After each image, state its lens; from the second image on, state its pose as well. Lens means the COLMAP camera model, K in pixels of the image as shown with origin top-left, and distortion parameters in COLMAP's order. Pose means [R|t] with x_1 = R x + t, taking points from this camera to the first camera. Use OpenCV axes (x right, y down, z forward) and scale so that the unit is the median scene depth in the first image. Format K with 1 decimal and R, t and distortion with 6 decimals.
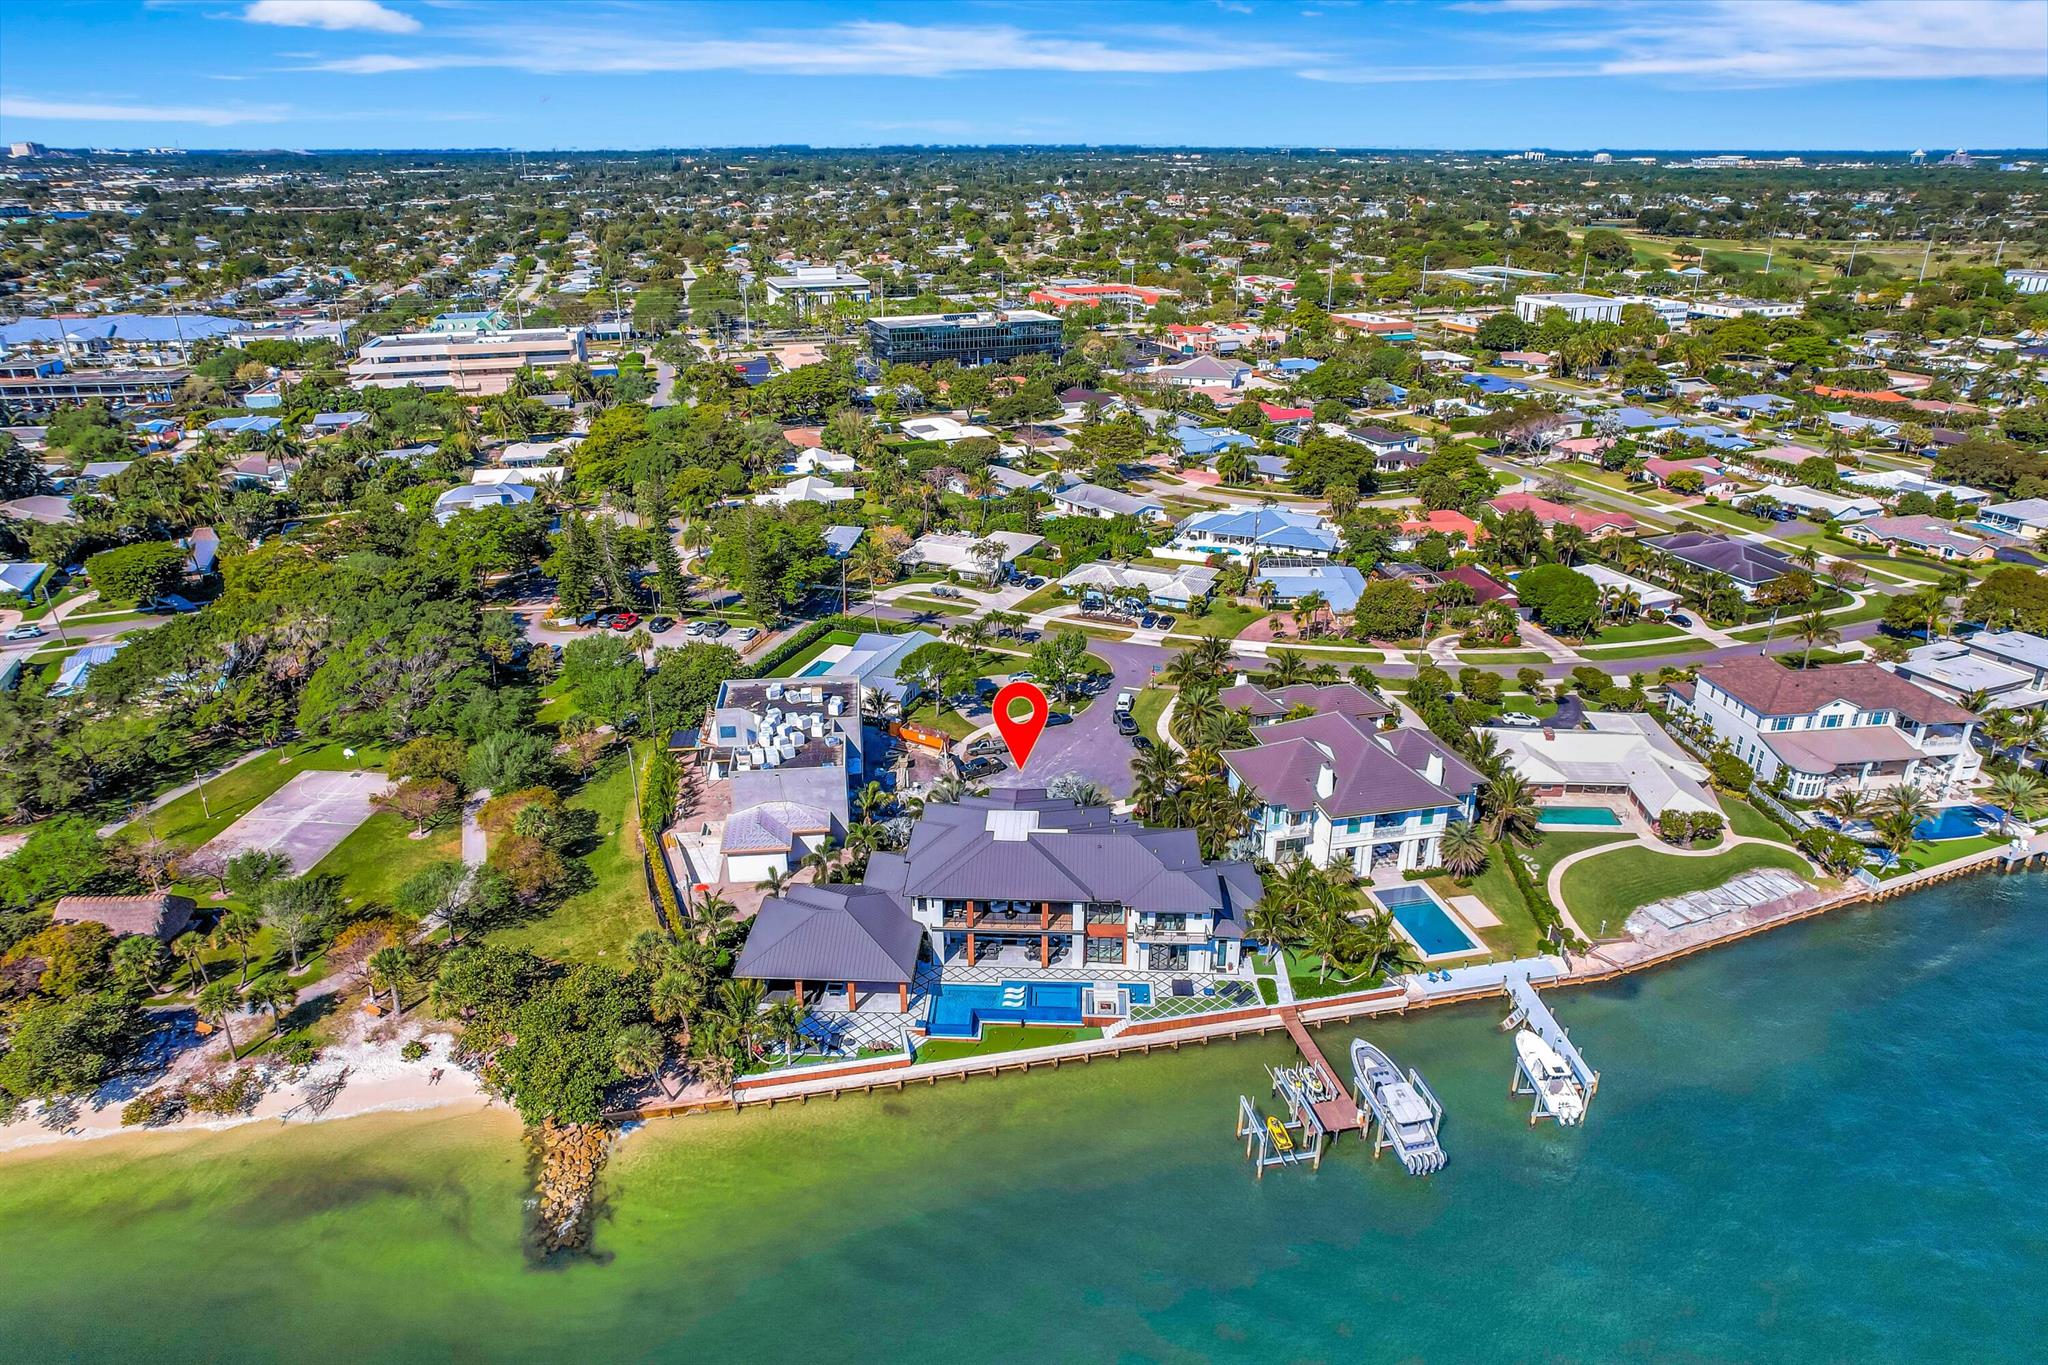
lens RADIAL K [[1318.3, 0, 1026.8], [0, 1318.3, 689.8], [0, 0, 1]] dist [-0.078608, 0.071163]
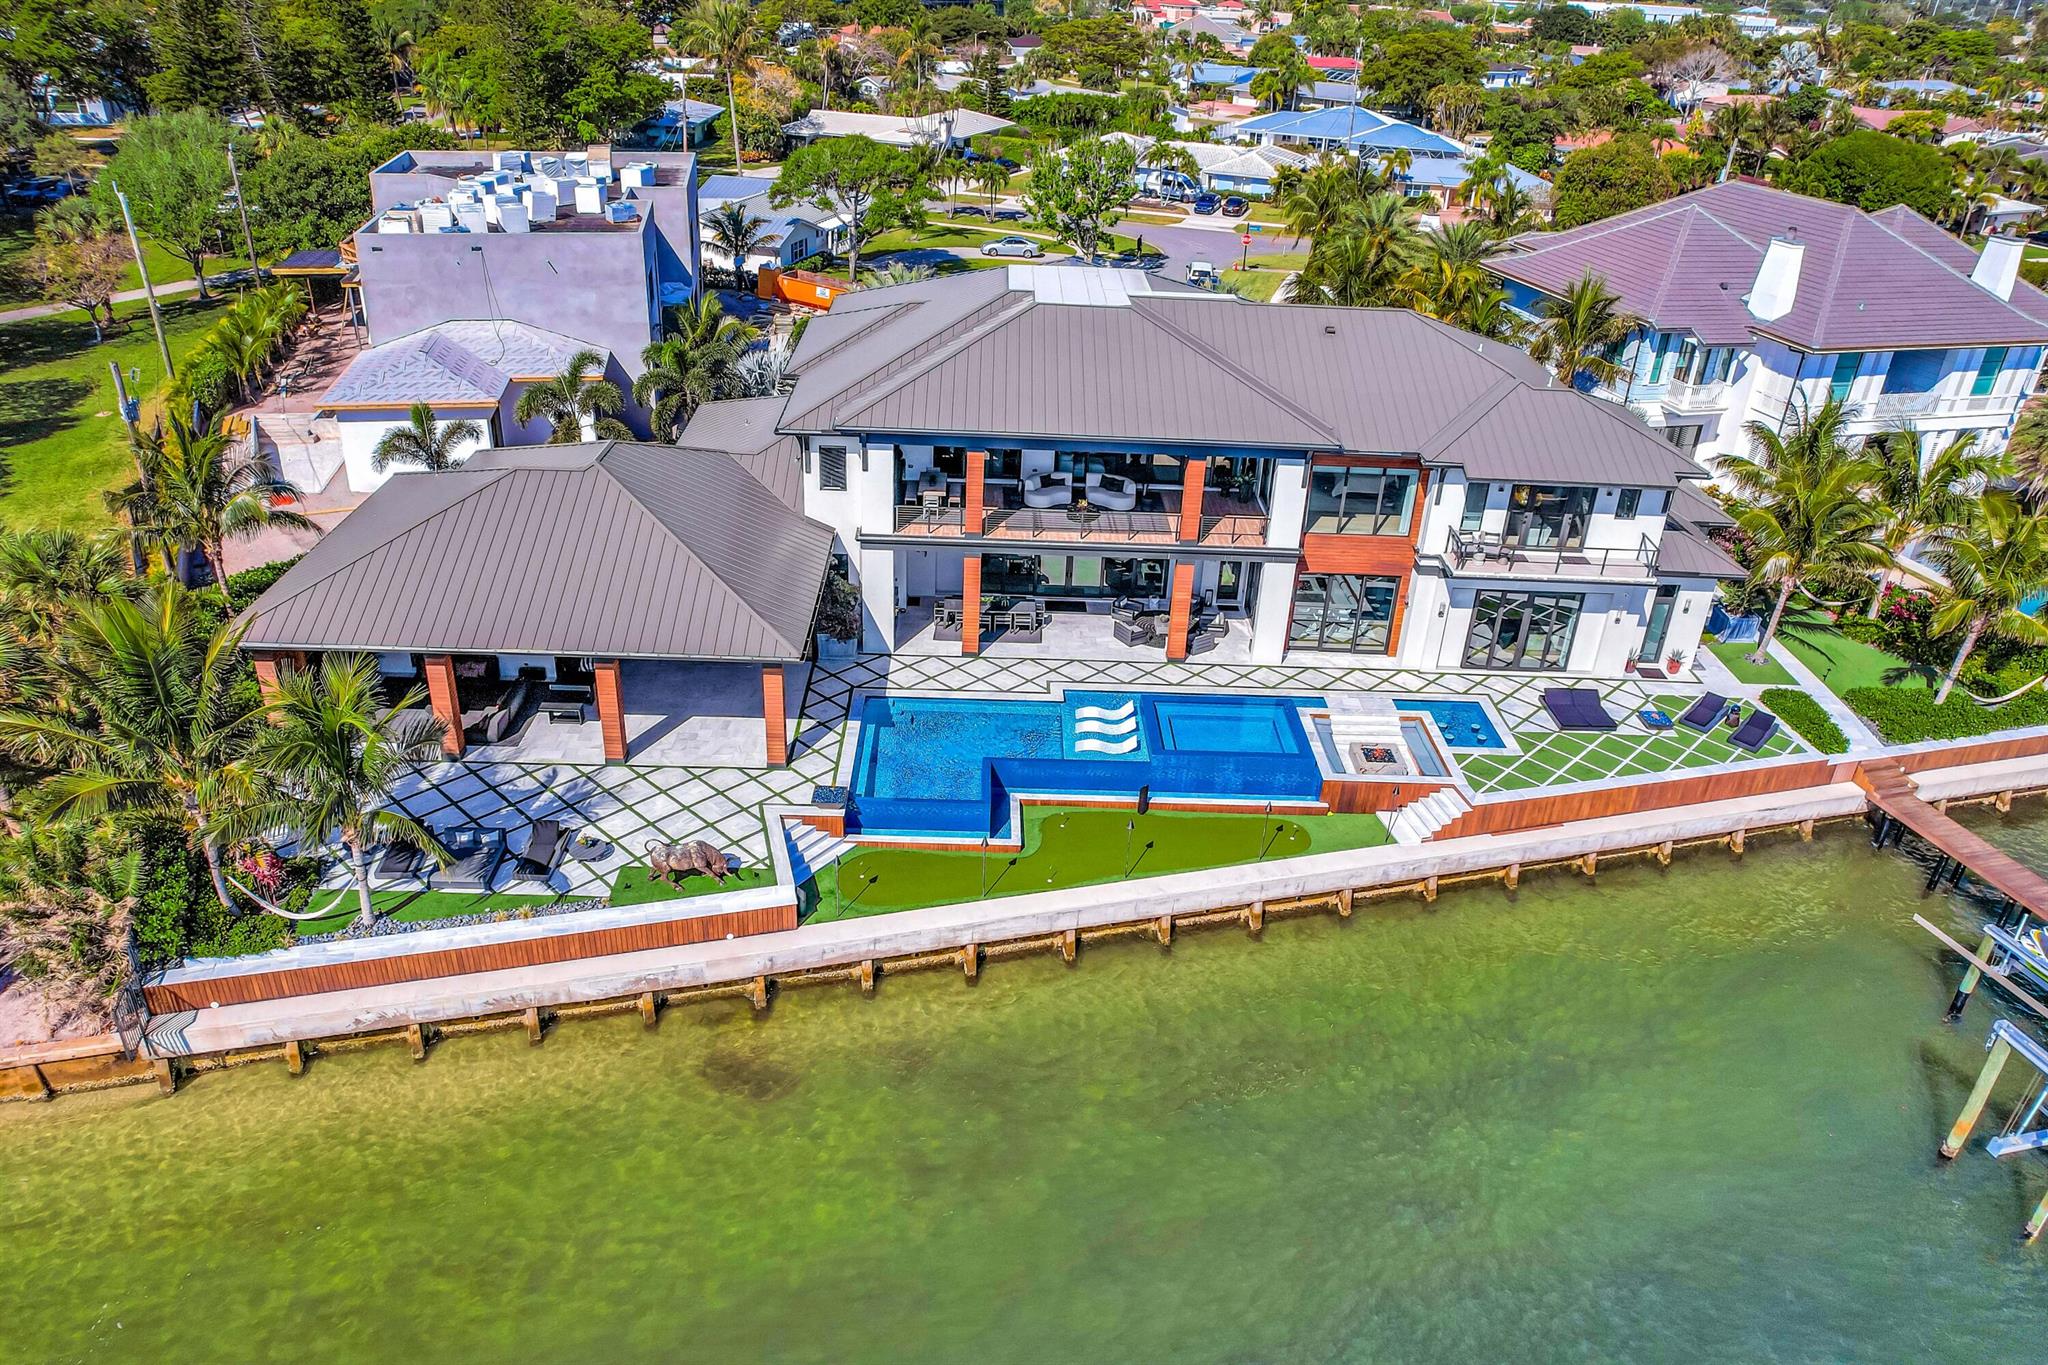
lens RADIAL K [[1407.2, 0, 1023.8], [0, 1407.2, 693.7], [0, 0, 1]] dist [-0.070876, 0.060953]
pose [[0.997433, 0.008717, 0.071076, -0.048510], [-0.015548, 0.995248, 0.096126, 0.162767], [-0.069900, -0.096985, 0.992828, 0.549571]]
